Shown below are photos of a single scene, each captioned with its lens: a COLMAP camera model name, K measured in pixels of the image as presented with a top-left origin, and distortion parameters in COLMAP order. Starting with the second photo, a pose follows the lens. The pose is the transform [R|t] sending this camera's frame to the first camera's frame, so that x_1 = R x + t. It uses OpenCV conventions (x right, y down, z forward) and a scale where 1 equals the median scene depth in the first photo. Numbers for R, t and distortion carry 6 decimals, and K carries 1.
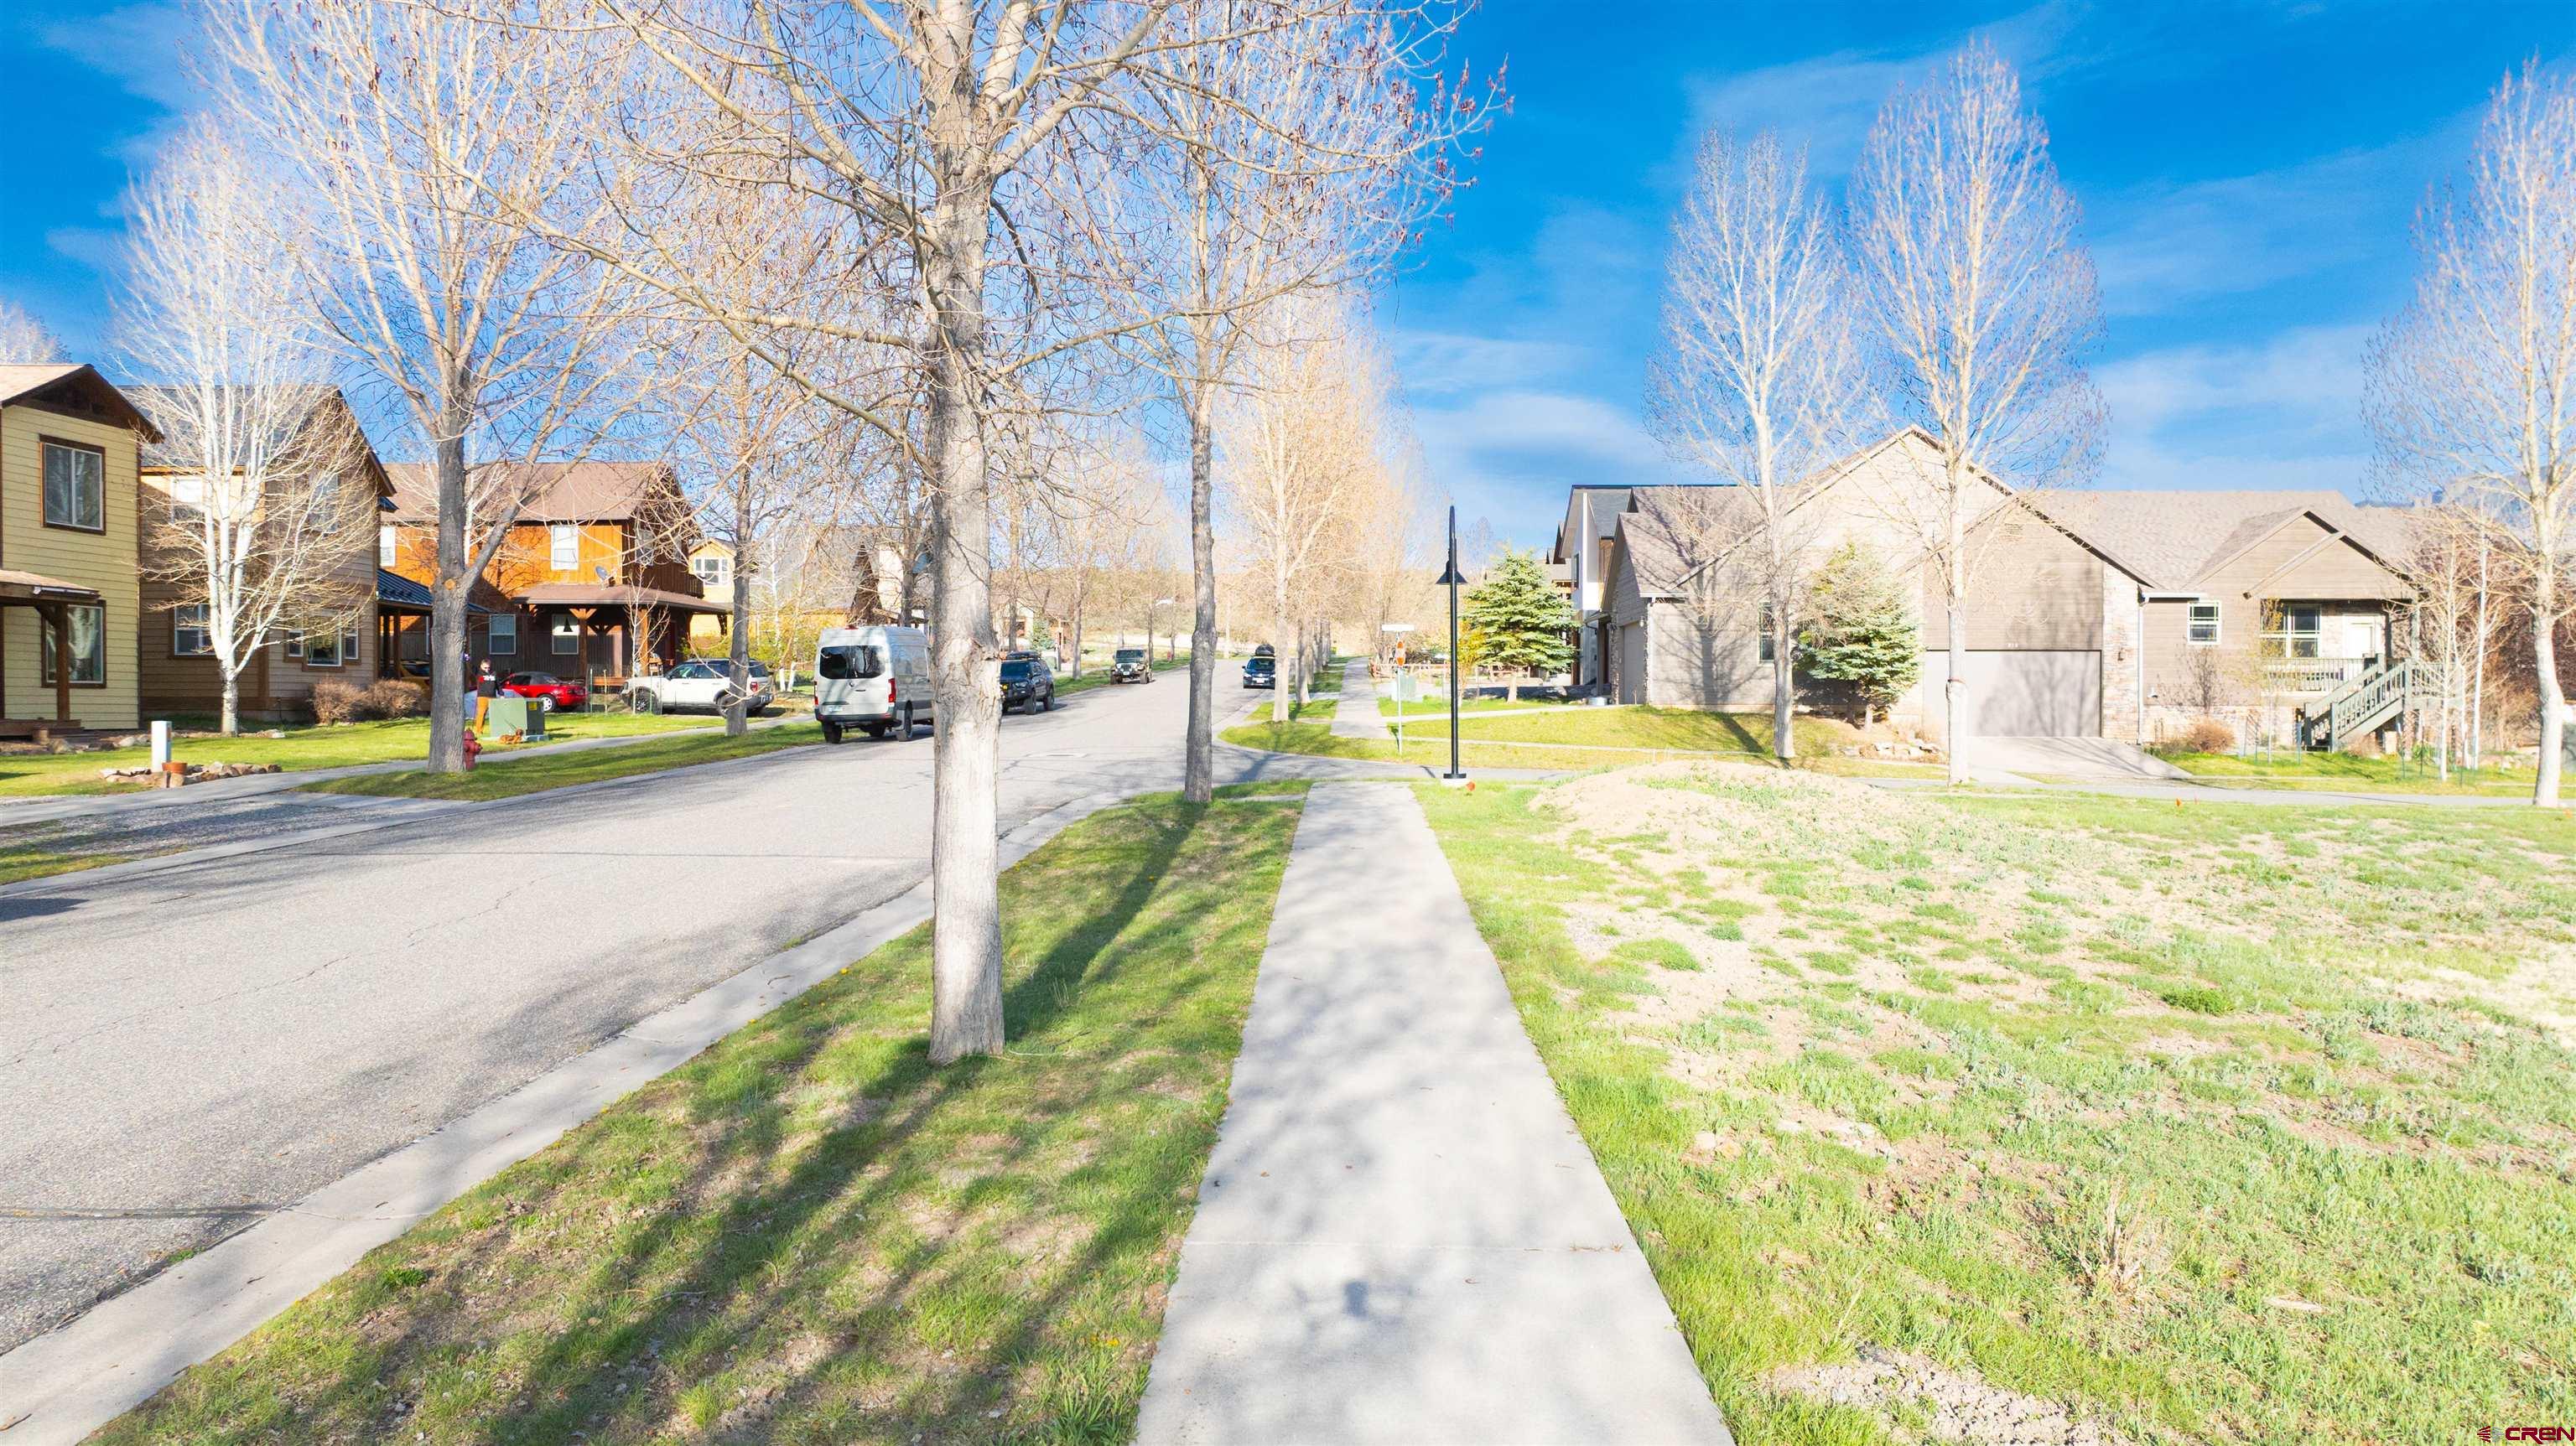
lens RADIAL K [[1806.0, 0, 1288.0], [0, 1806.0, 723.0], [0, 0, 1]] dist [-0.033344, 0.026868]
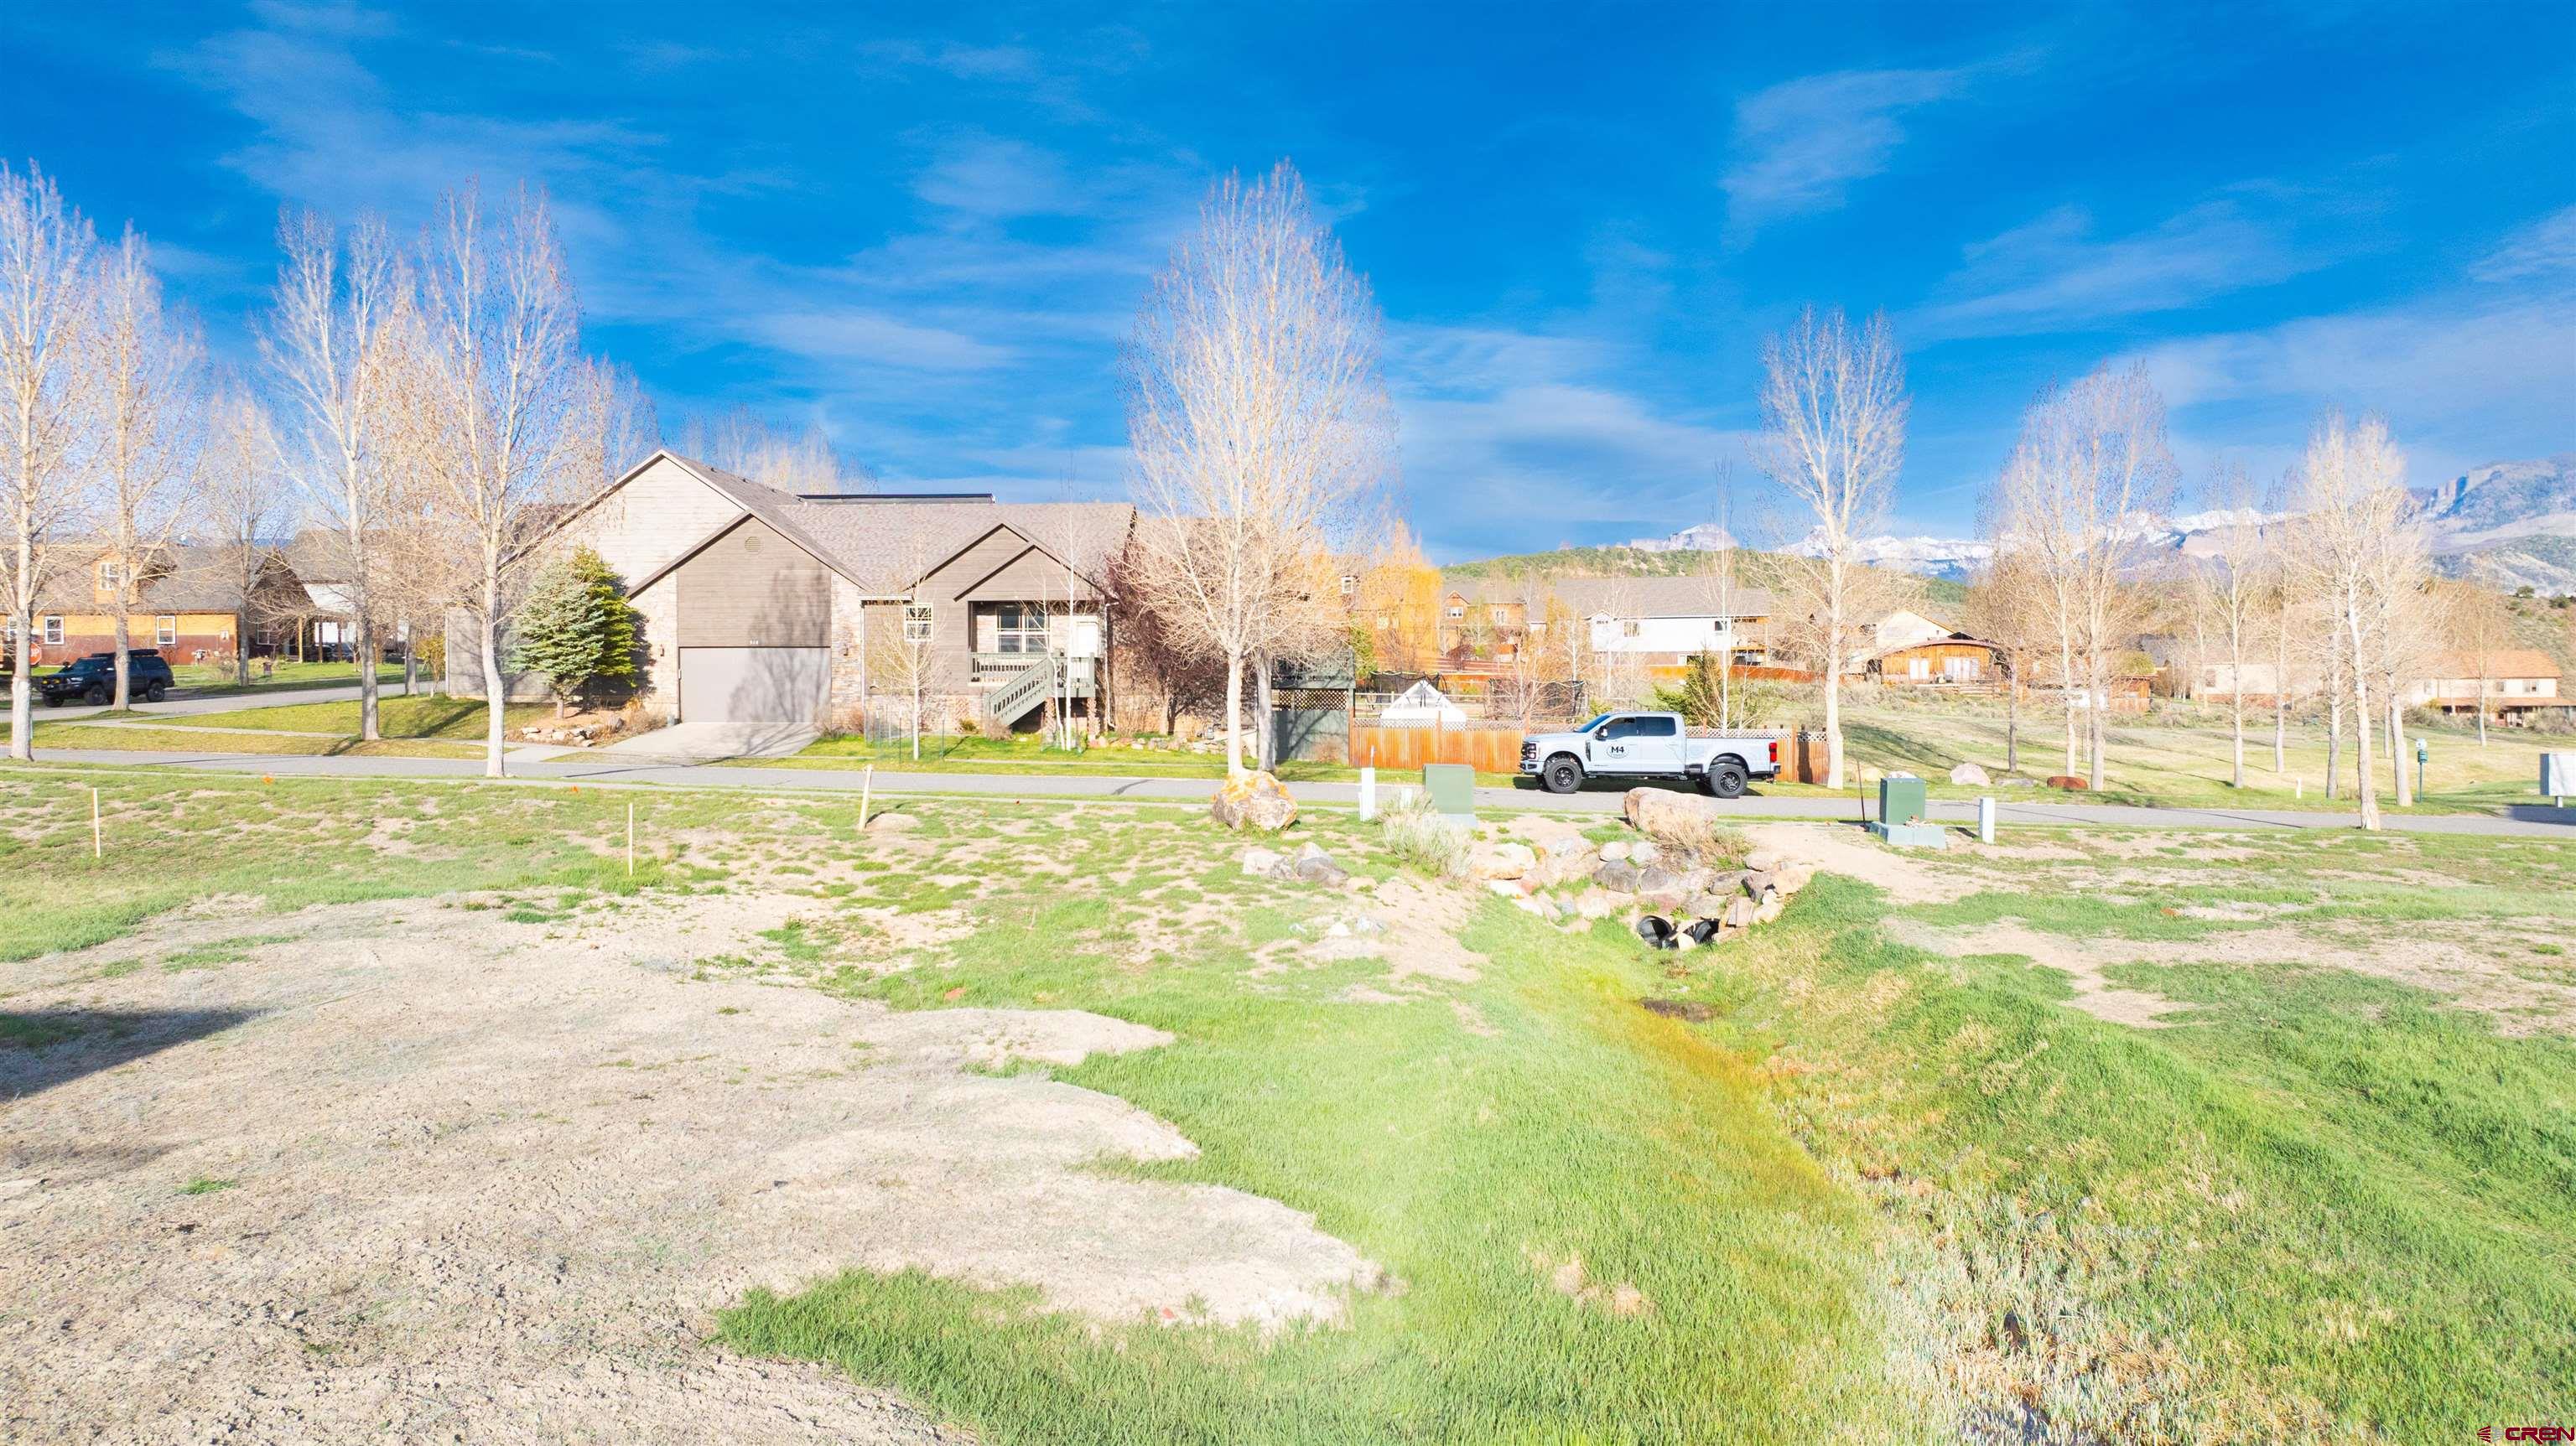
lens RADIAL K [[1778.3, 0, 1291.1], [0, 1778.3, 622.6], [0, 0, 1]] dist [-0.052817, 0.055100]
pose [[0.999840, -0.003967, -0.017428, 0.766296], [0.003066, 0.998672, -0.051426, 0.003842], [0.017609, 0.051365, 0.998525, -0.127220]]
